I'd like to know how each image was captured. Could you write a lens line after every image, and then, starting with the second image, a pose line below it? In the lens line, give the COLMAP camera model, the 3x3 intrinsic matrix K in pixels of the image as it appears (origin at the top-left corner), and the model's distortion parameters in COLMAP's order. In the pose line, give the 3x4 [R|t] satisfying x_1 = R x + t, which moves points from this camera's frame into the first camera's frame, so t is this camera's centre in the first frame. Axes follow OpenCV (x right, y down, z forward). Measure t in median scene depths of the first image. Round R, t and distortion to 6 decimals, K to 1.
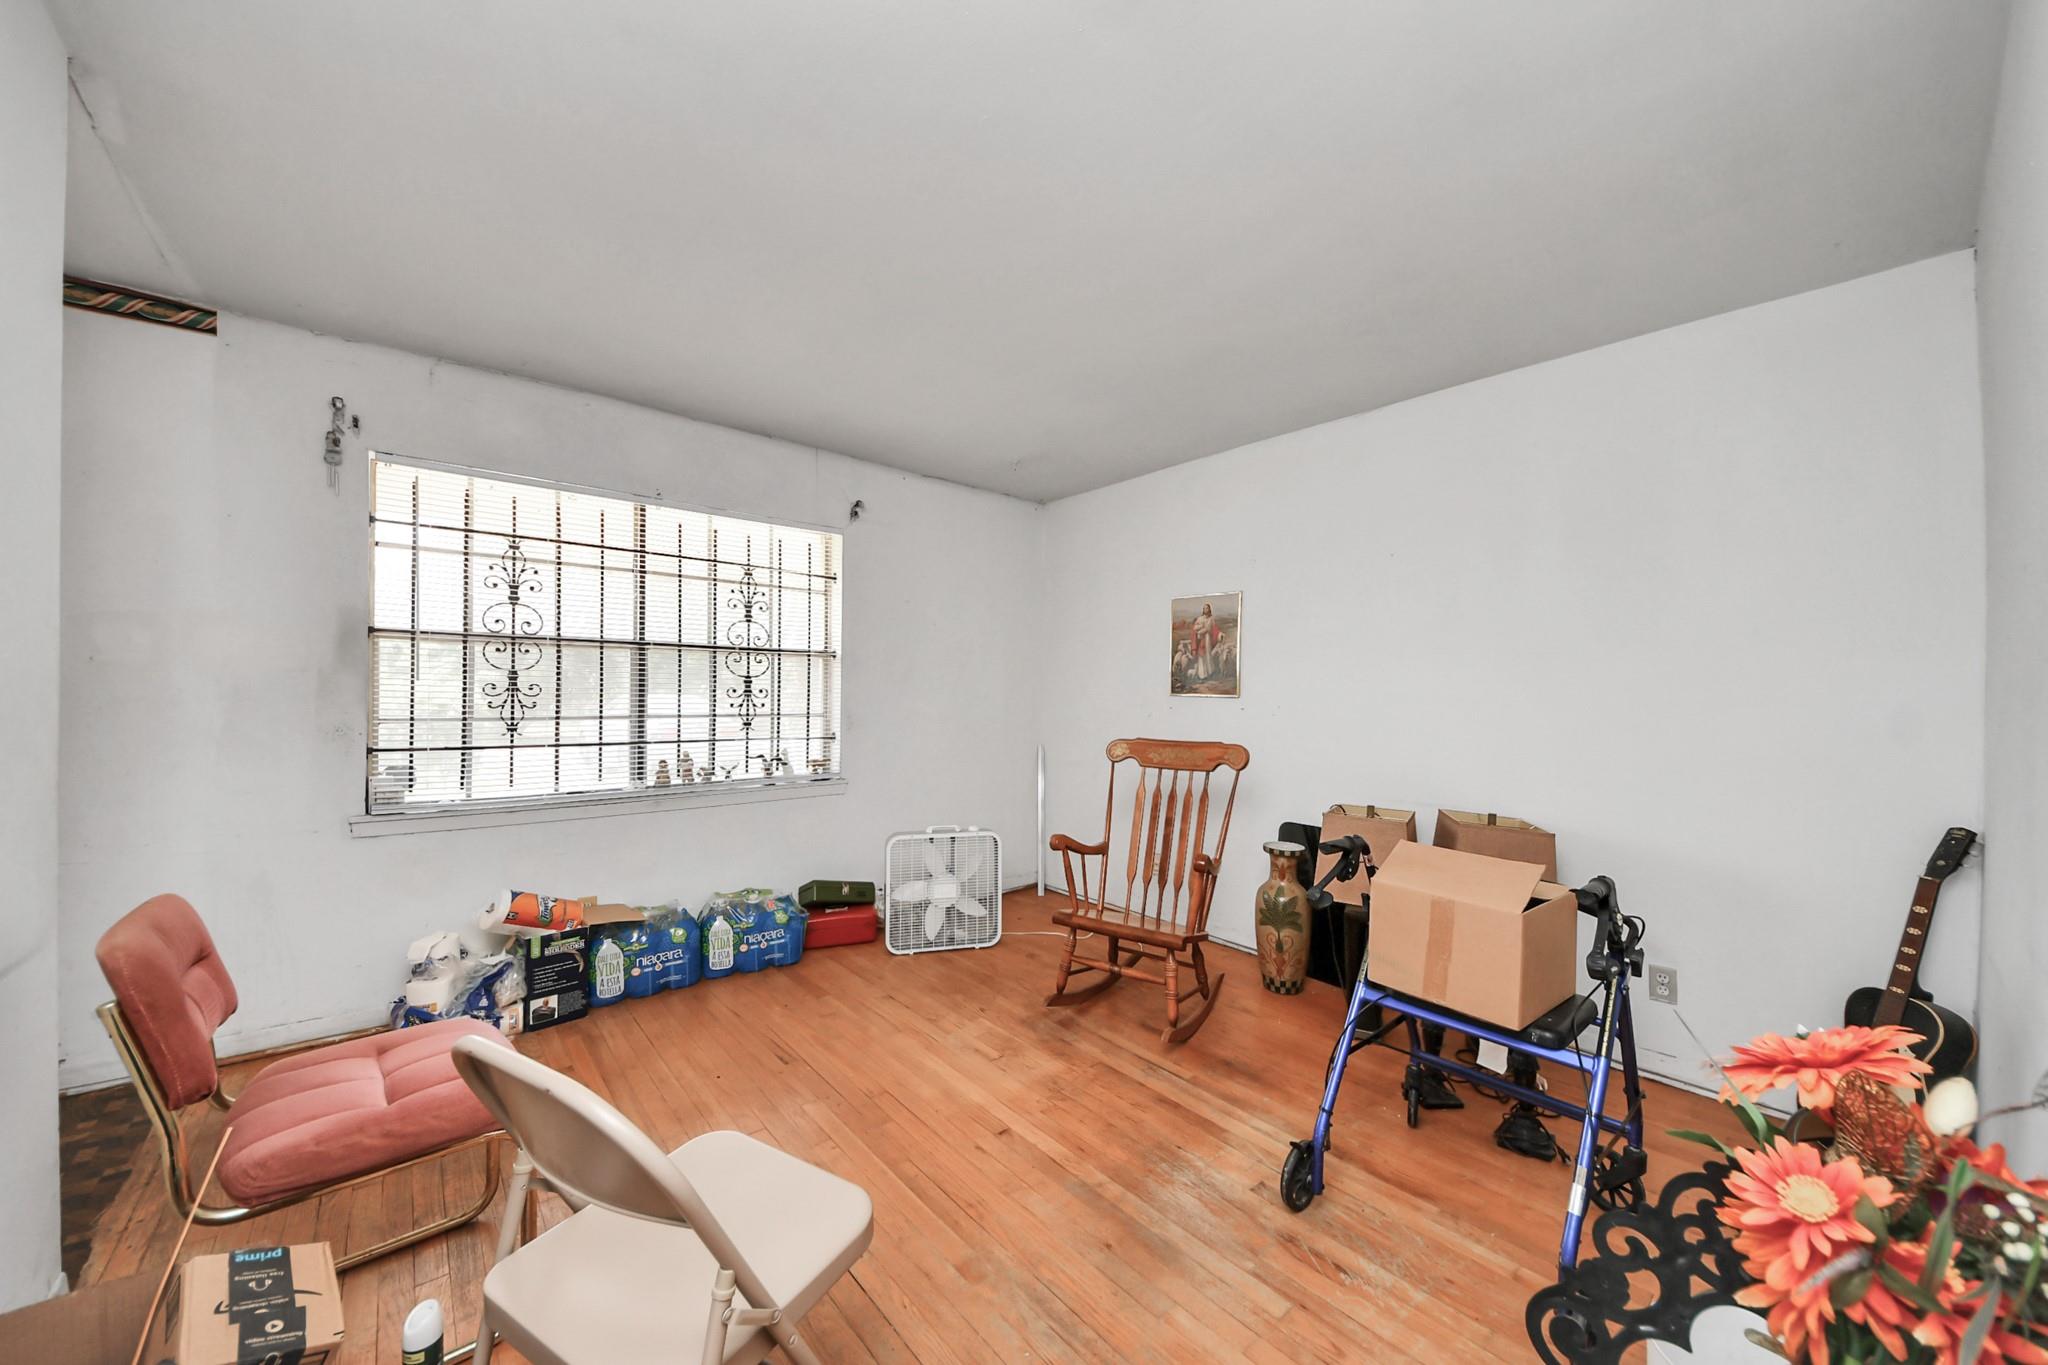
lens RADIAL K [[720.6, 0, 1018.5], [0, 720.6, 696.3], [0, 0, 1]] dist [0.042655, -0.029889]
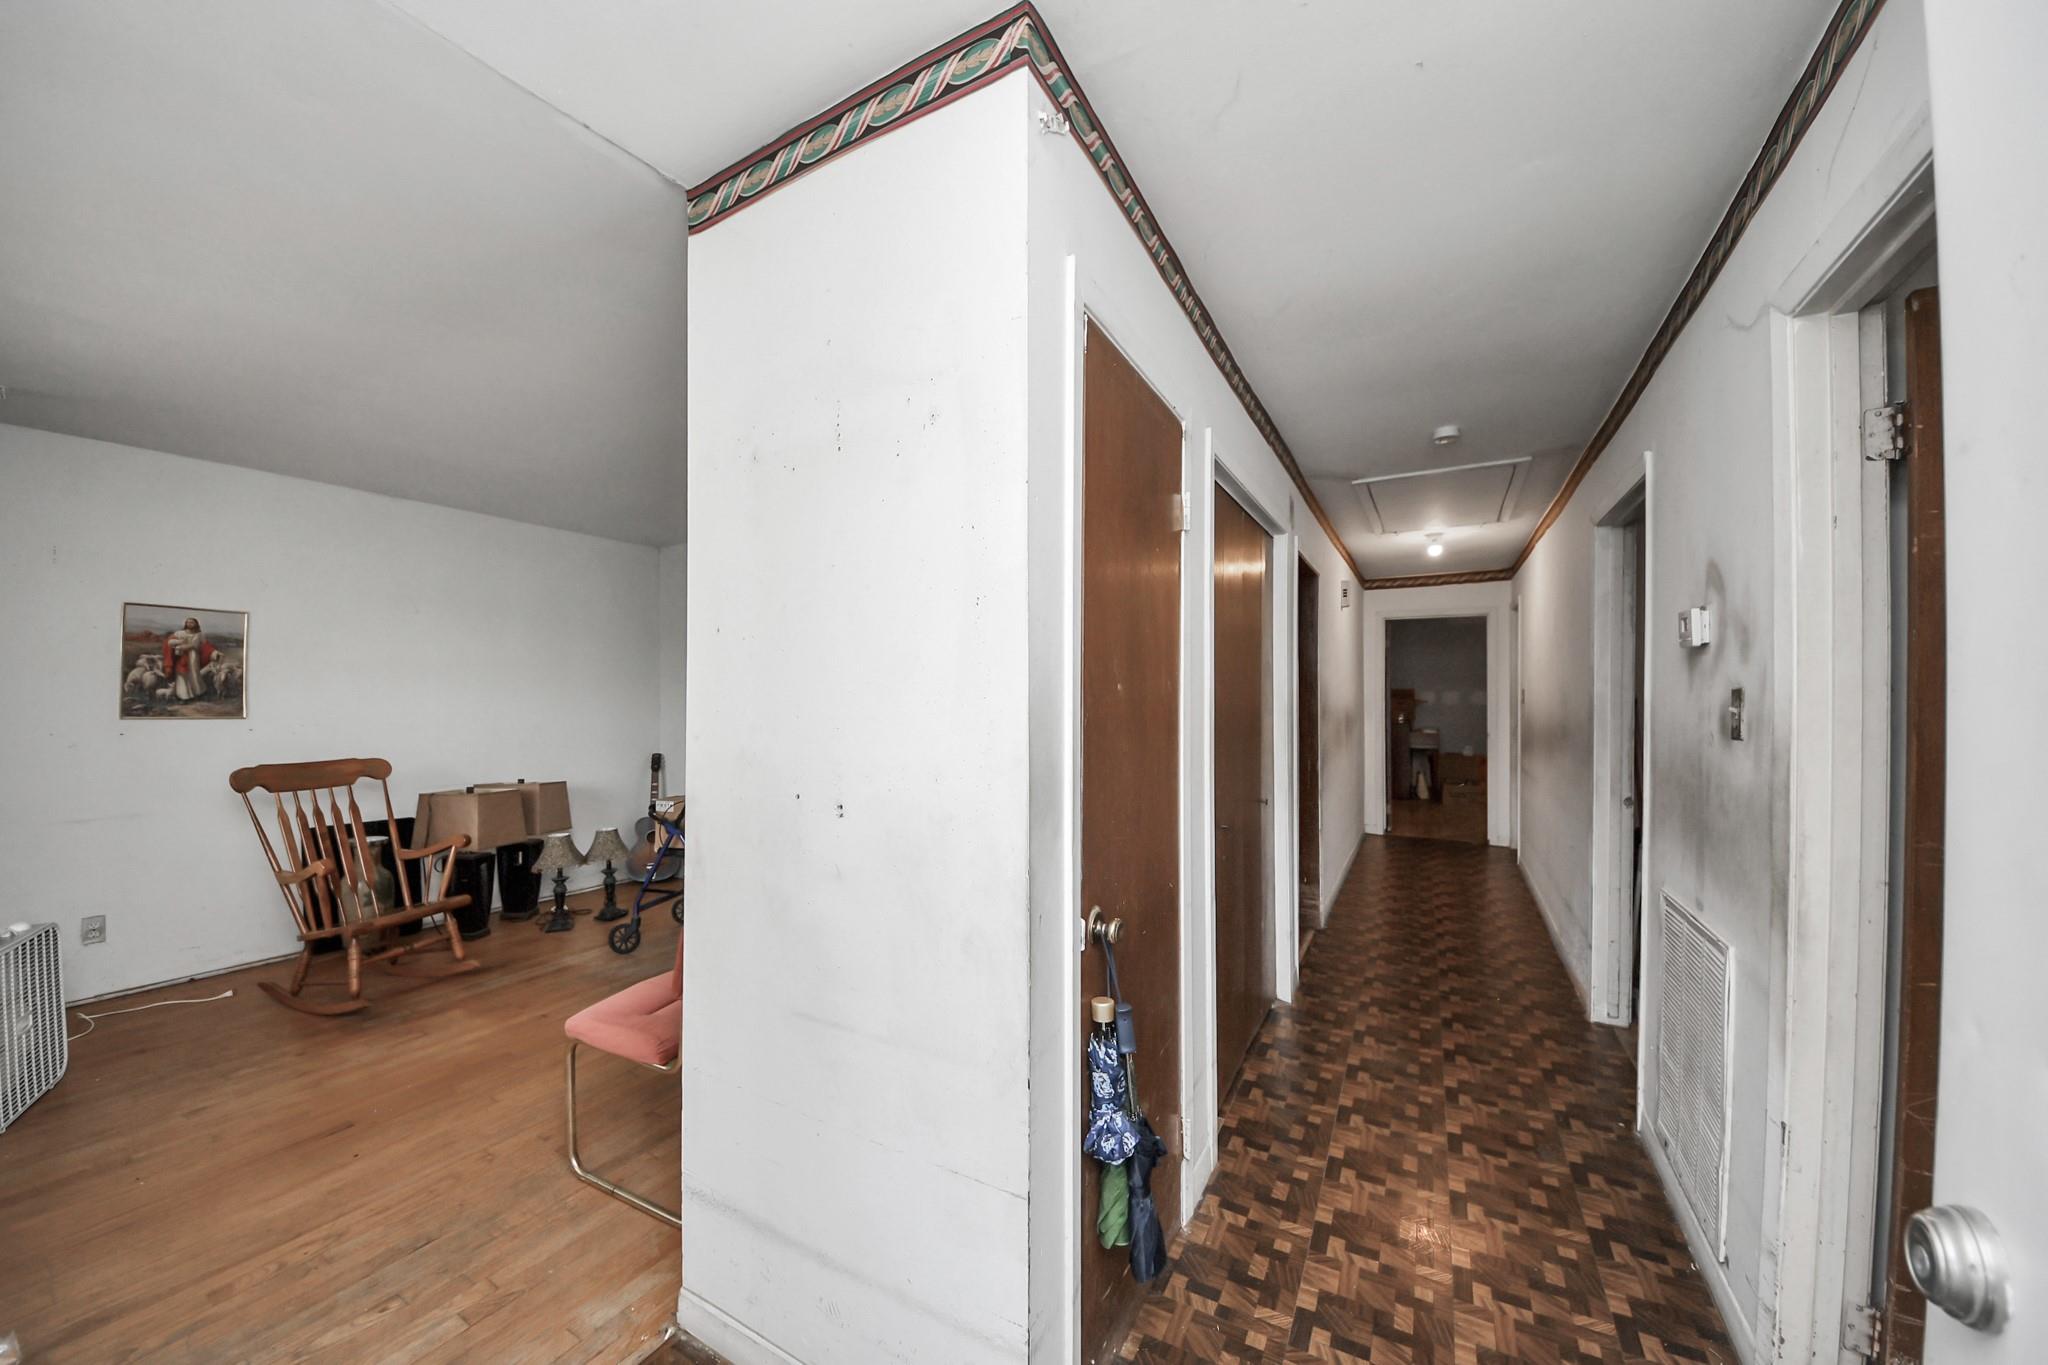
lens RADIAL K [[722.7, 0, 1018.3], [0, 722.7, 695.9], [0, 0, 1]] dist [0.036774, -0.024962]
pose [[-0.338606, -0.012355, 0.940847, -0.968591], [0.003611, 0.999889, 0.014430, -0.038746], [-0.940921, 0.008283, -0.338523, 0.329830]]
